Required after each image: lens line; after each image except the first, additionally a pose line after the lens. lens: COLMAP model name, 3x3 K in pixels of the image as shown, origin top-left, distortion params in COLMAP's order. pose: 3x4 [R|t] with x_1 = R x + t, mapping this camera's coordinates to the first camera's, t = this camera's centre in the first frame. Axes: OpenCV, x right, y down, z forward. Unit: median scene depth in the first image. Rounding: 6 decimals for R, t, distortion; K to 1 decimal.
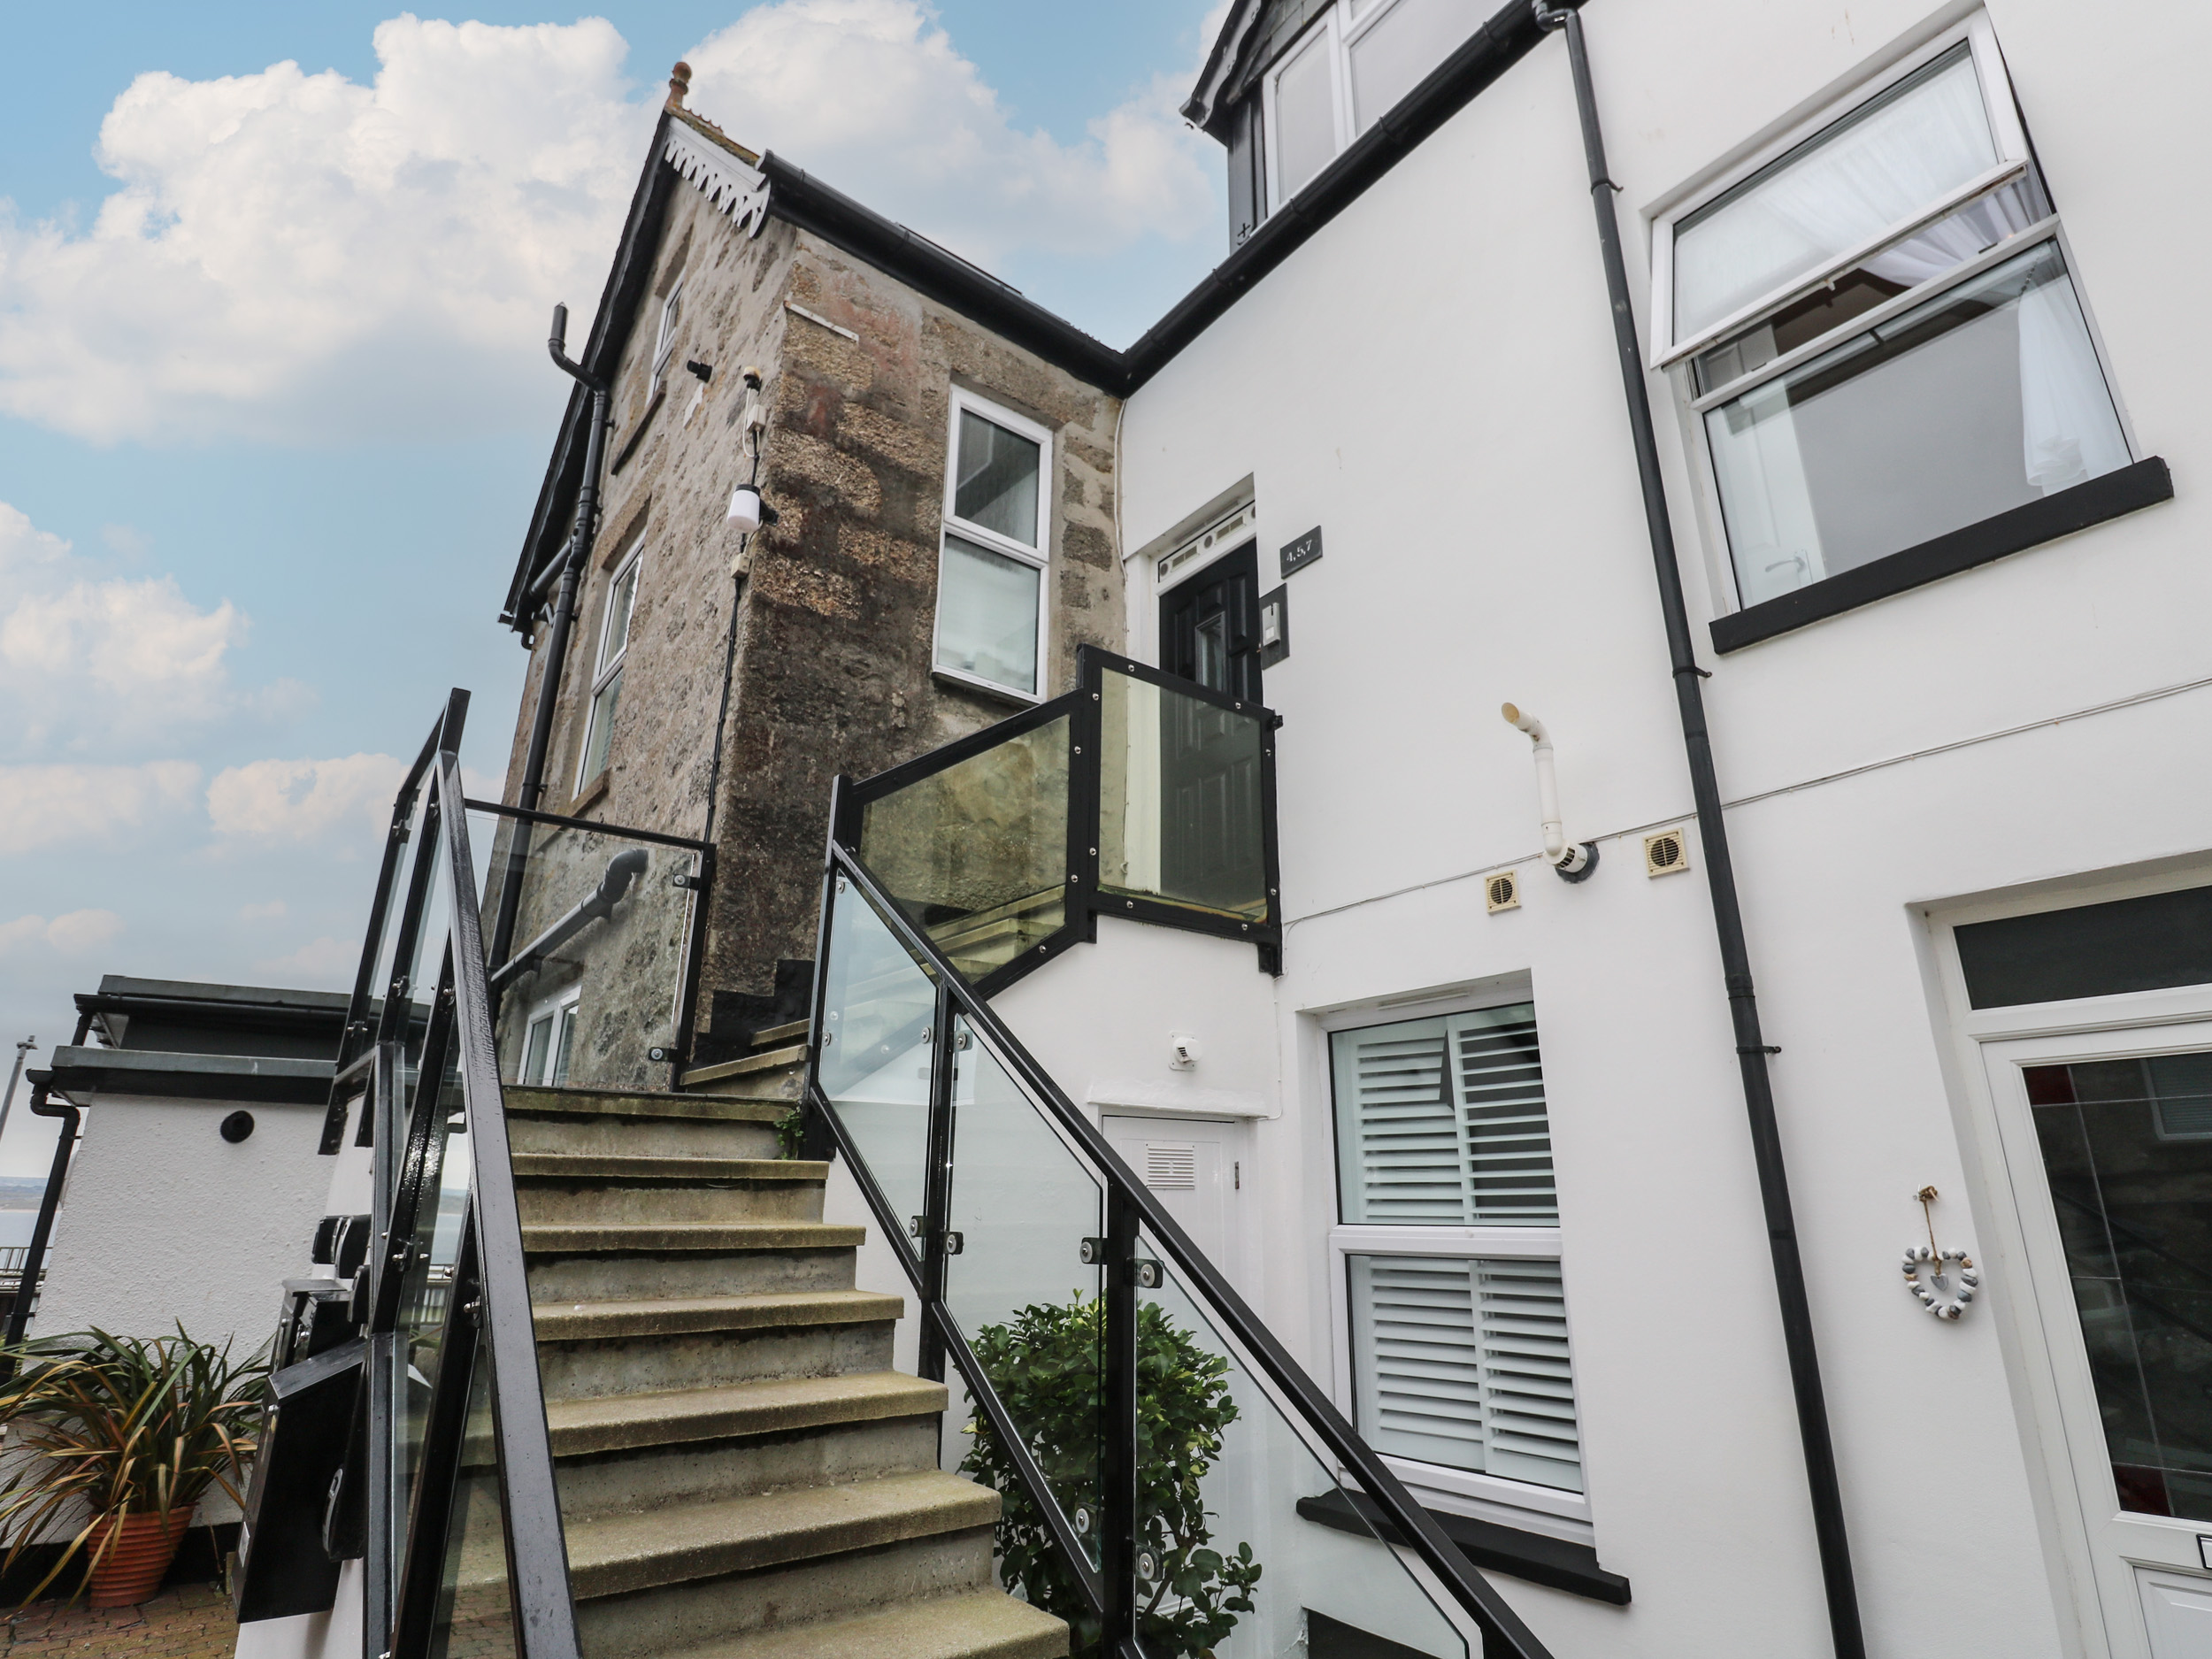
lens RADIAL K [[1126.8, 0, 1106.0], [0, 1126.8, 829.5], [0, 0, 1]] dist [0.001300, -0.000100]
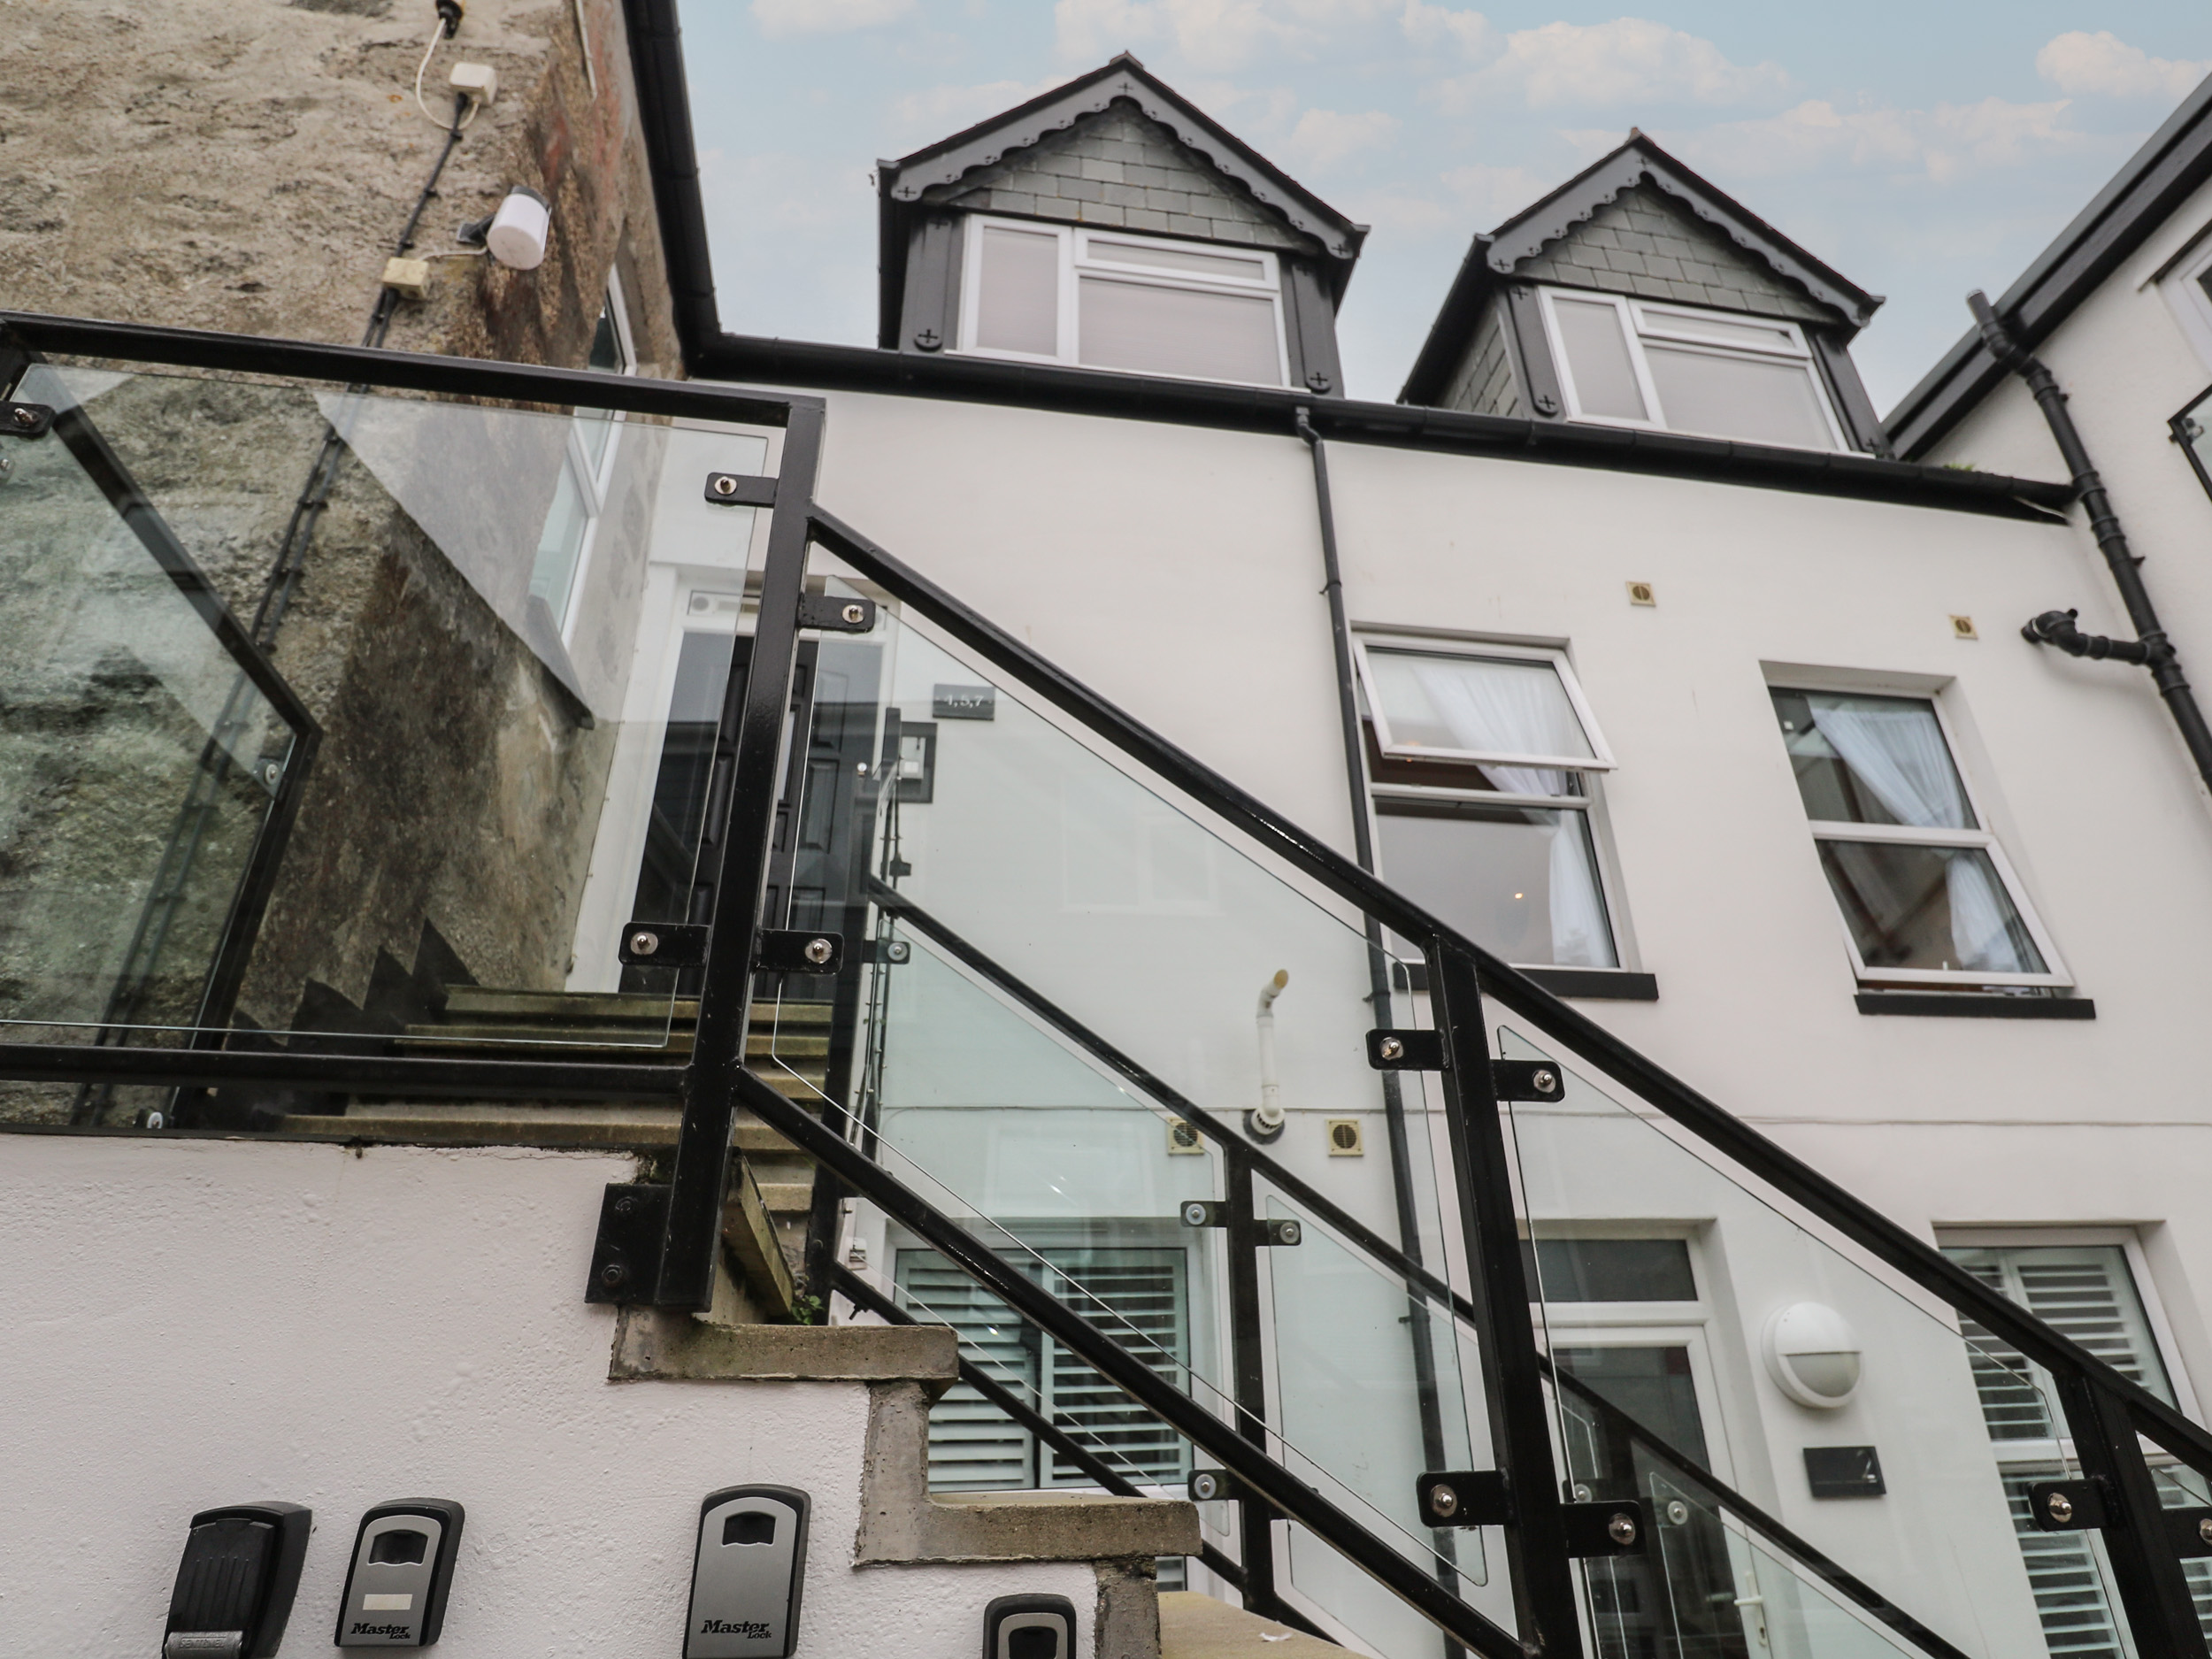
lens RADIAL K [[1249.0, 0, 1112.5], [0, 1249.0, 801.1], [0, 0, 1]] dist [-0.002632, -0.000175]
pose [[0.481567, 0.397631, 0.781014, -0.555039], [-0.252078, 0.916338, -0.311098, 0.117936], [-0.839375, -0.047061, 0.541512, 0.363397]]
